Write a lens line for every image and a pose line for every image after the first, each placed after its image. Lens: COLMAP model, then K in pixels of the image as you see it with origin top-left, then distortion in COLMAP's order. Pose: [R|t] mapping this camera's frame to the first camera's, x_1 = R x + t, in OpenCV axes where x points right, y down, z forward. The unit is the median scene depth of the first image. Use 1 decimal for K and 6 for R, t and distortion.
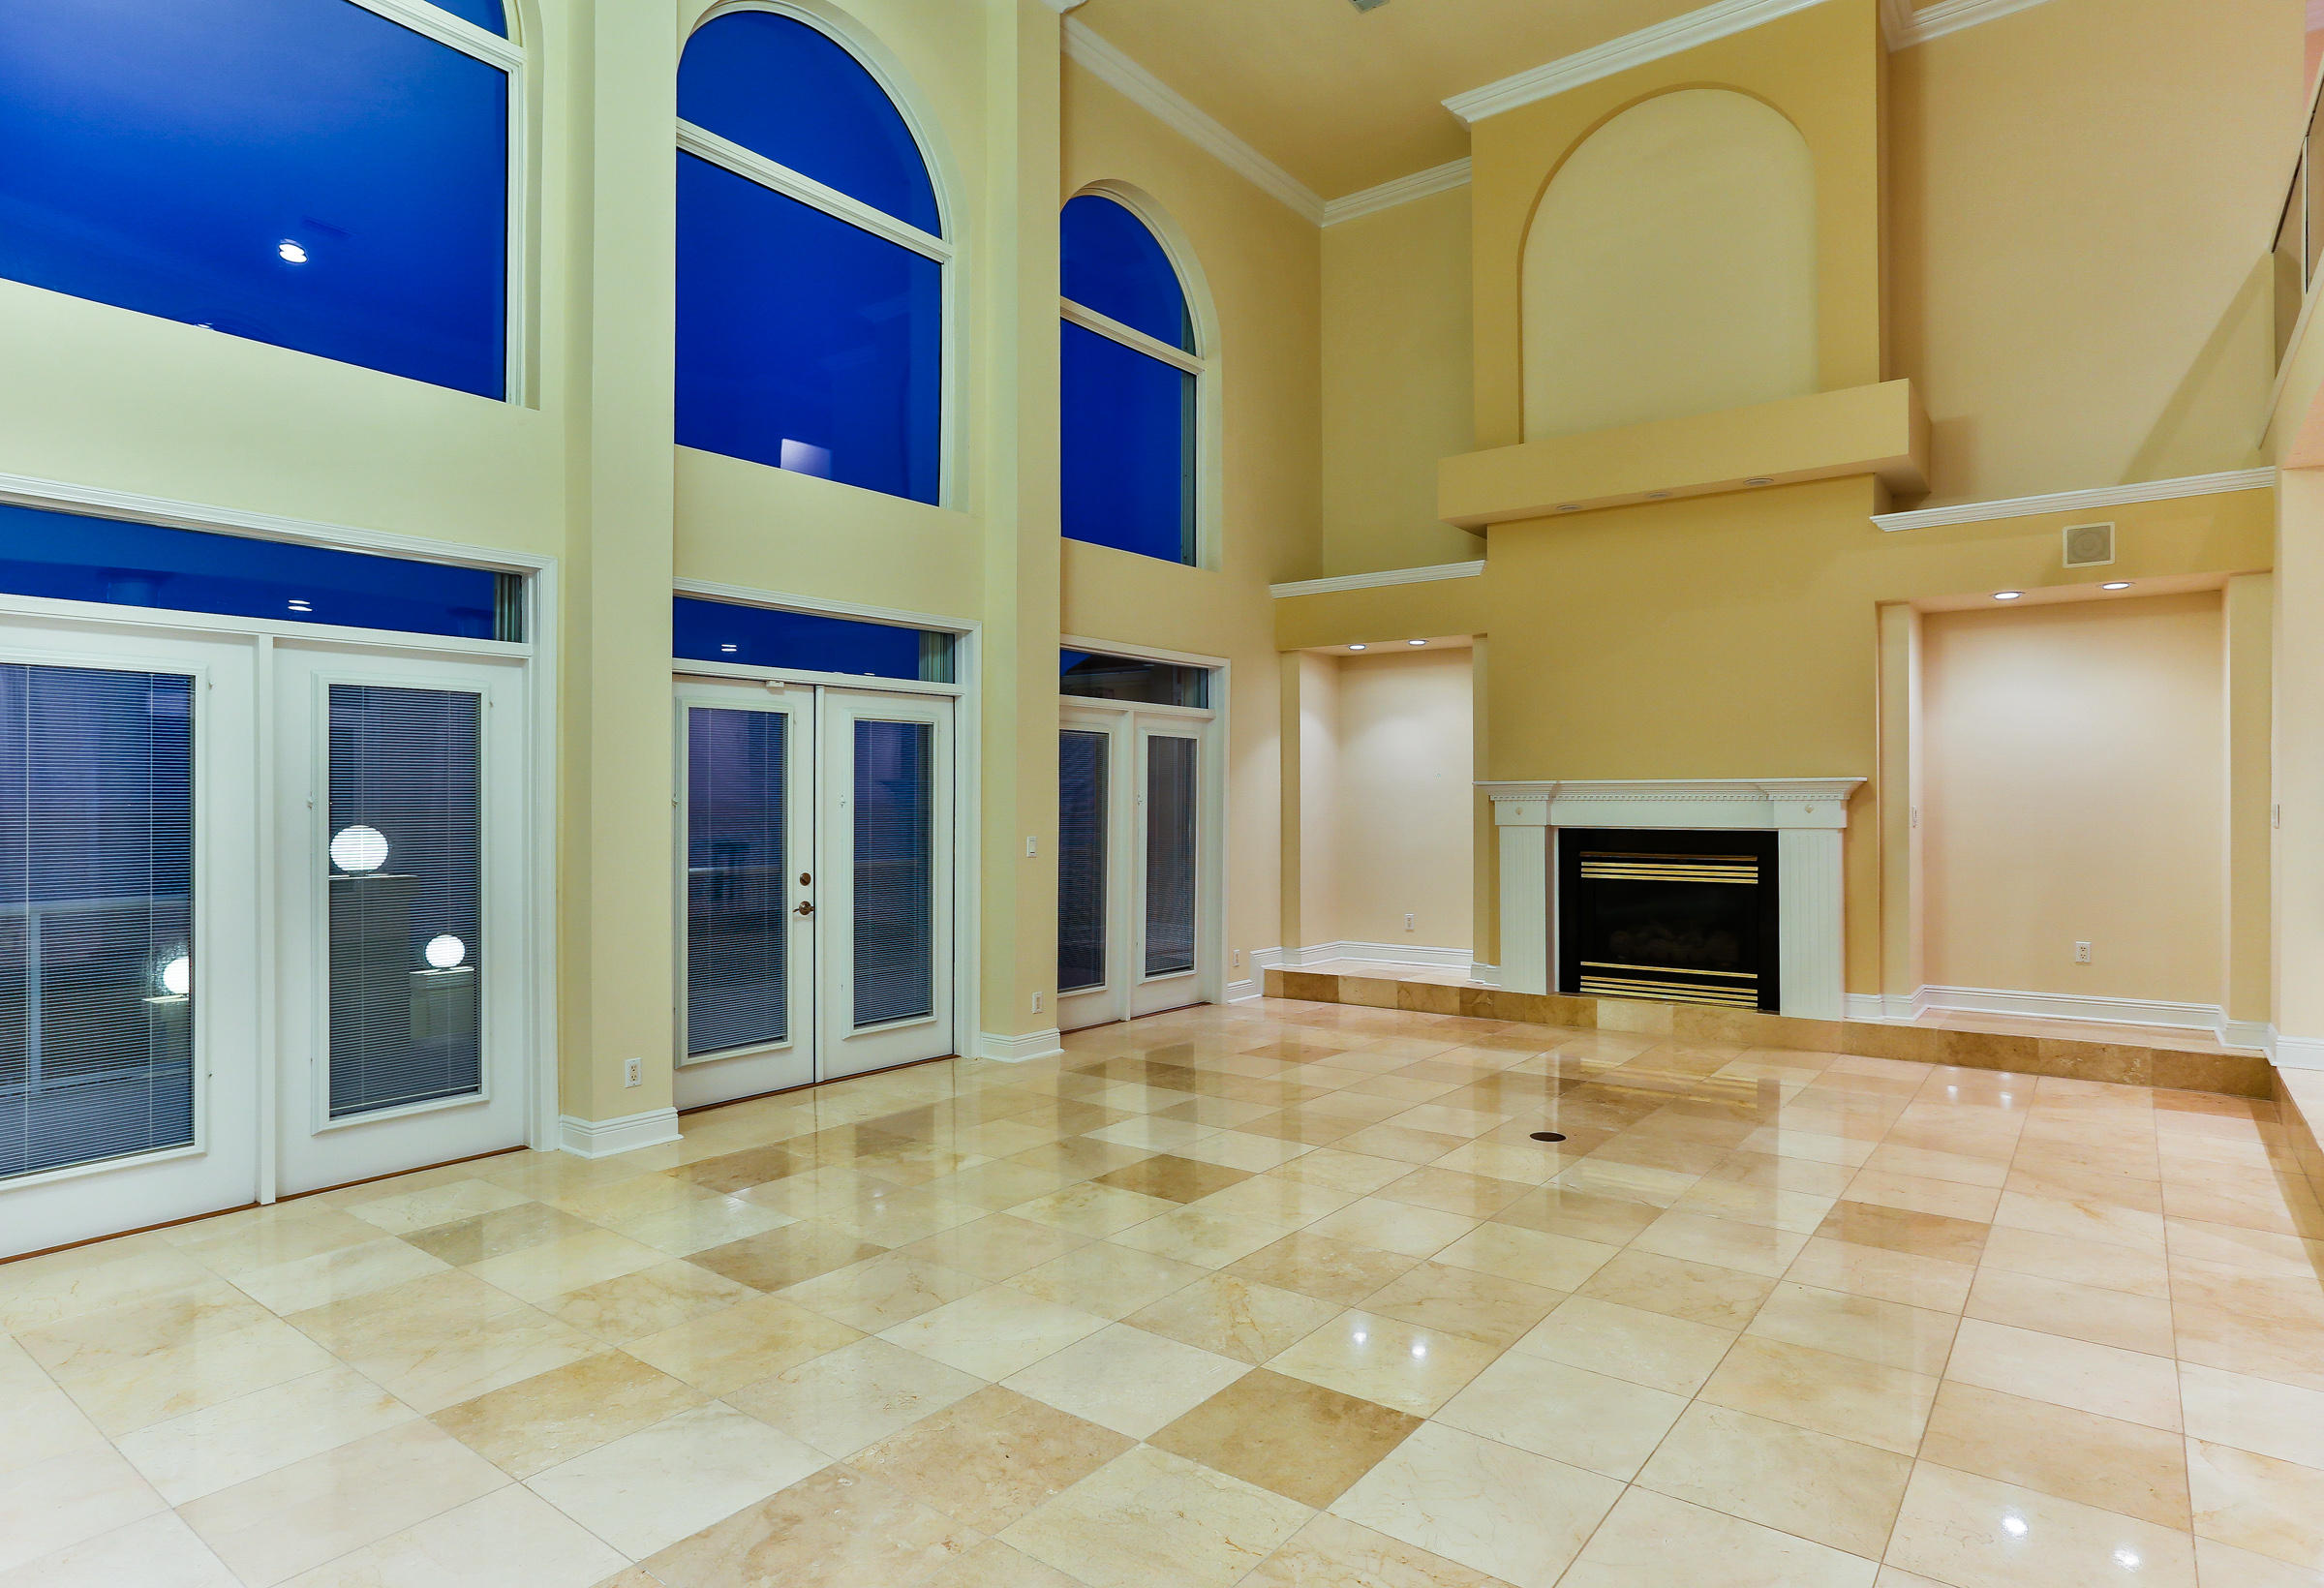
lens RADIAL K [[1250.8, 0, 1170.1], [0, 1250.8, 792.8], [0, 0, 1]] dist [-0.021855, 0.000339]
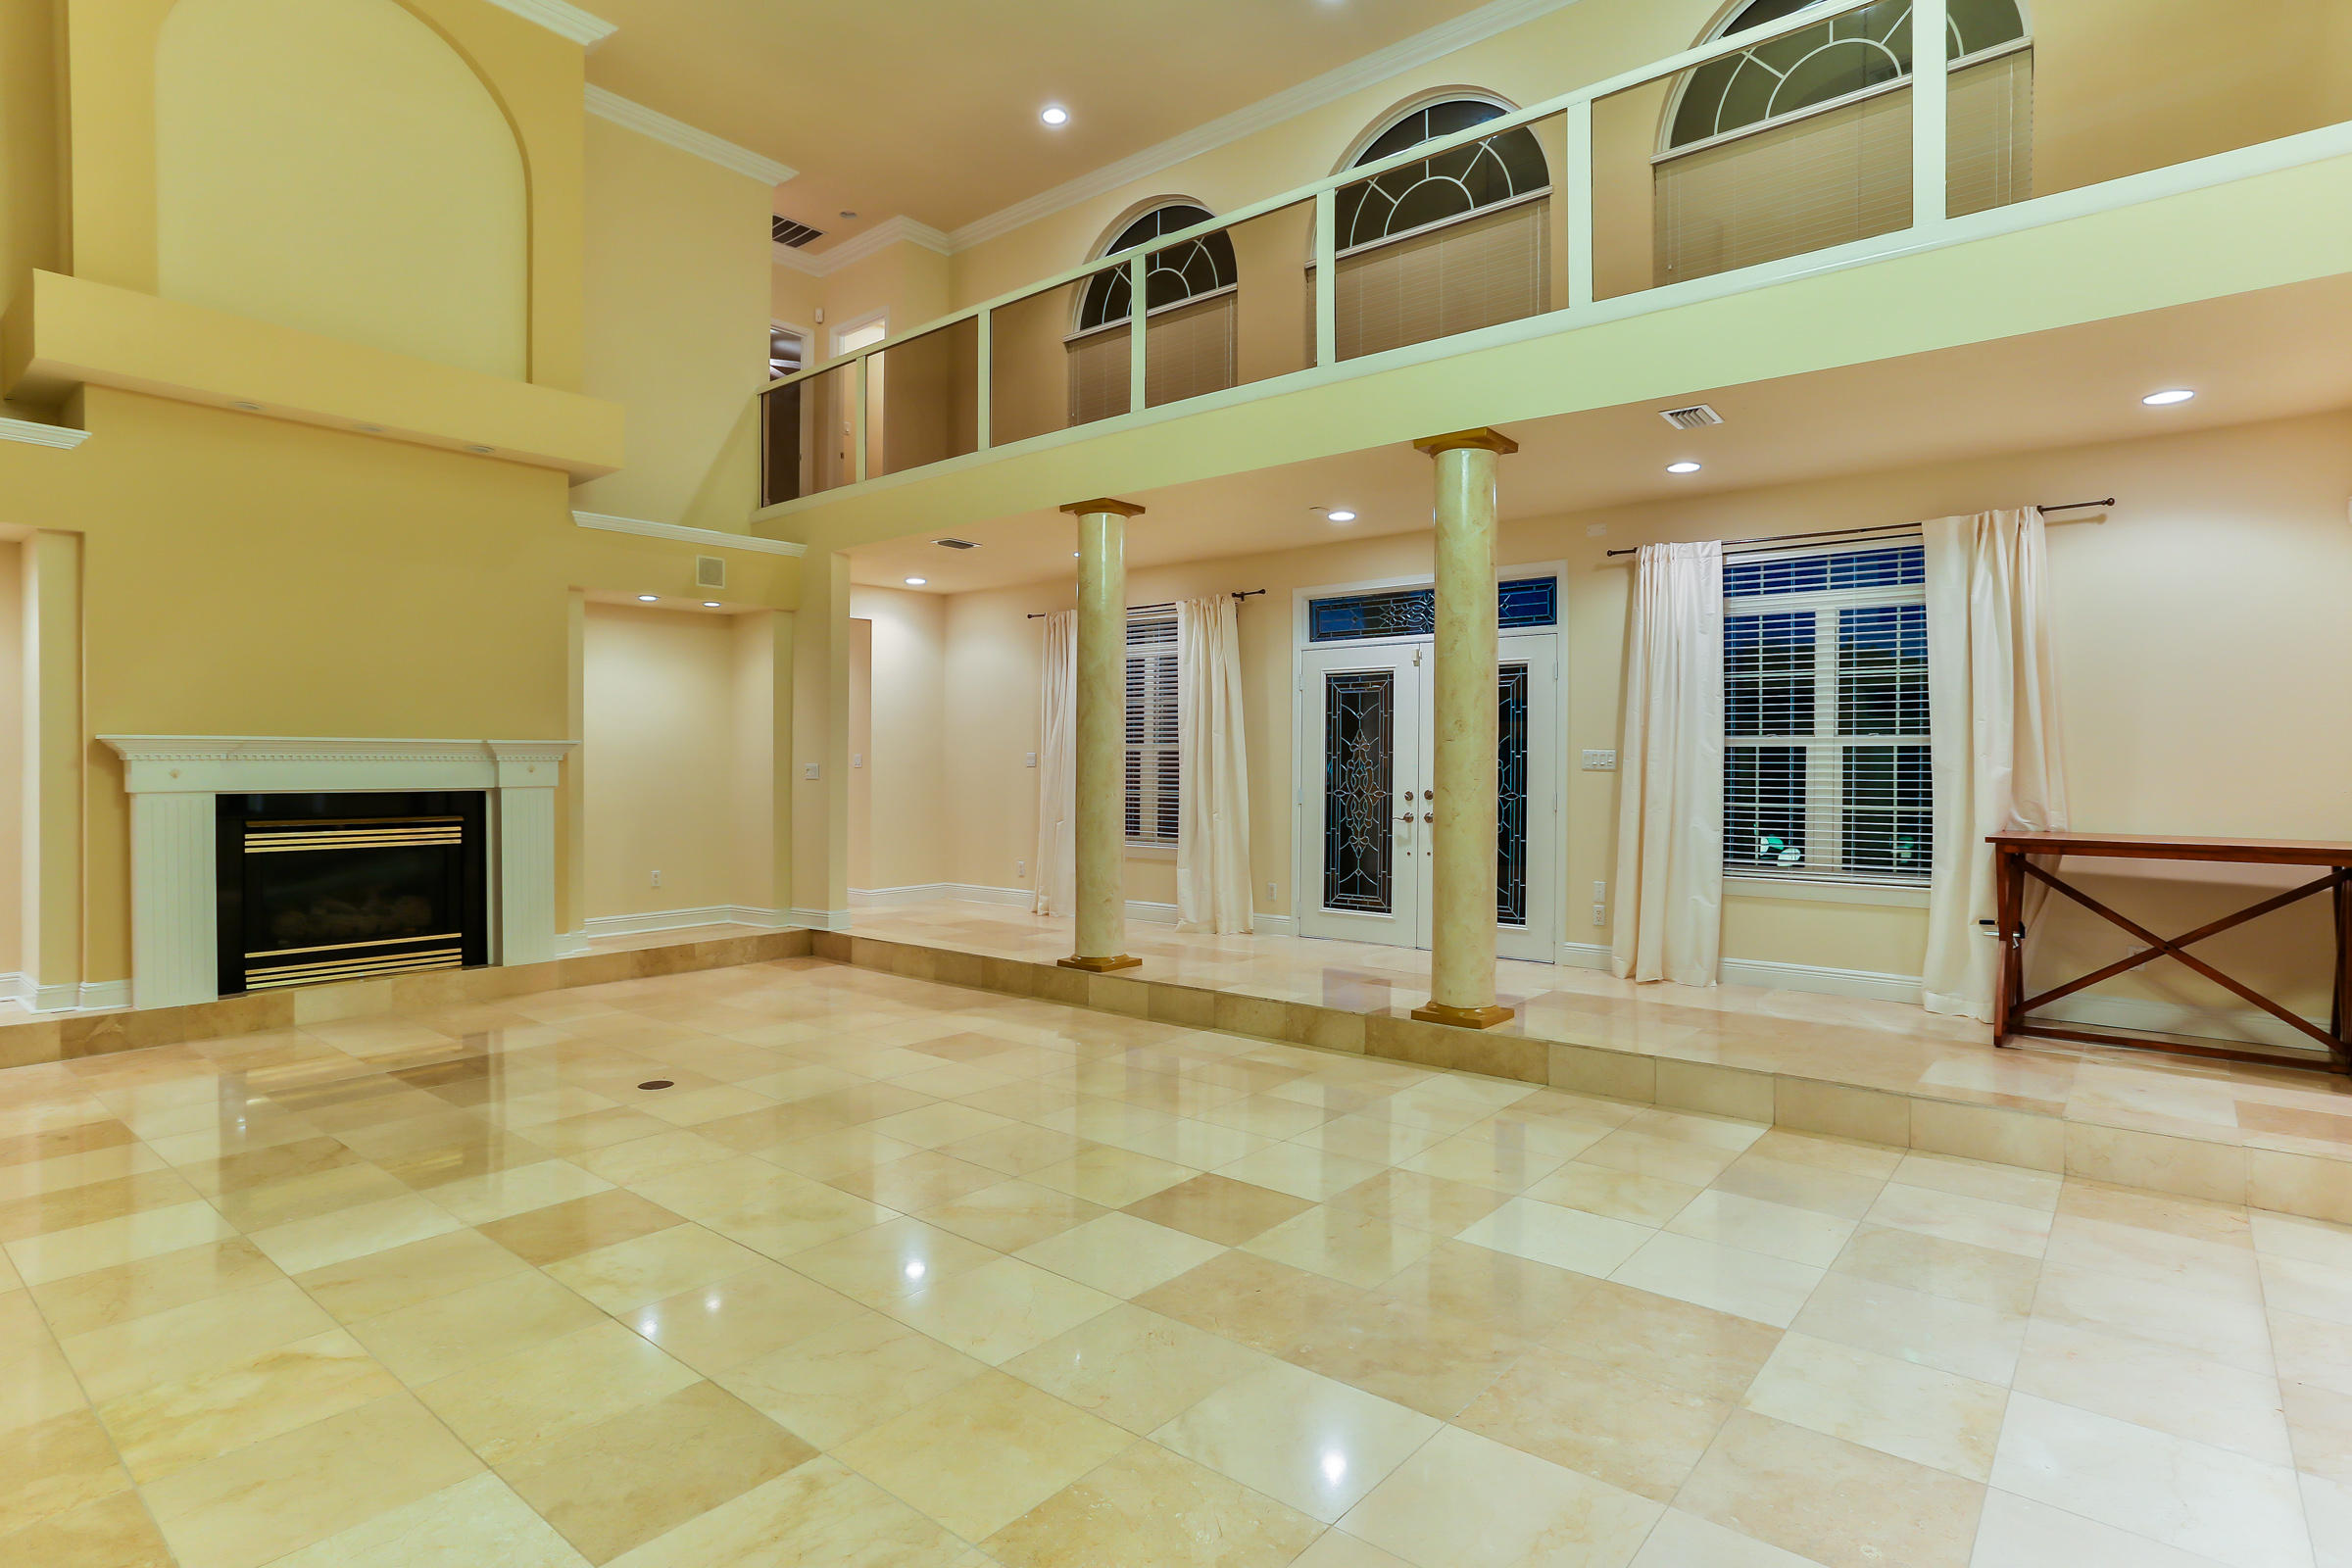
lens RADIAL K [[1212.9, 0, 1182.1], [0, 1212.9, 782.4], [0, 0, 1]] dist [-0.015455, 0.001001]
pose [[0.045528, -0.013918, 0.998866, -0.504527], [-0.008775, 0.999859, 0.014332, 0.004749], [-0.998925, -0.009417, 0.045400, 0.389948]]
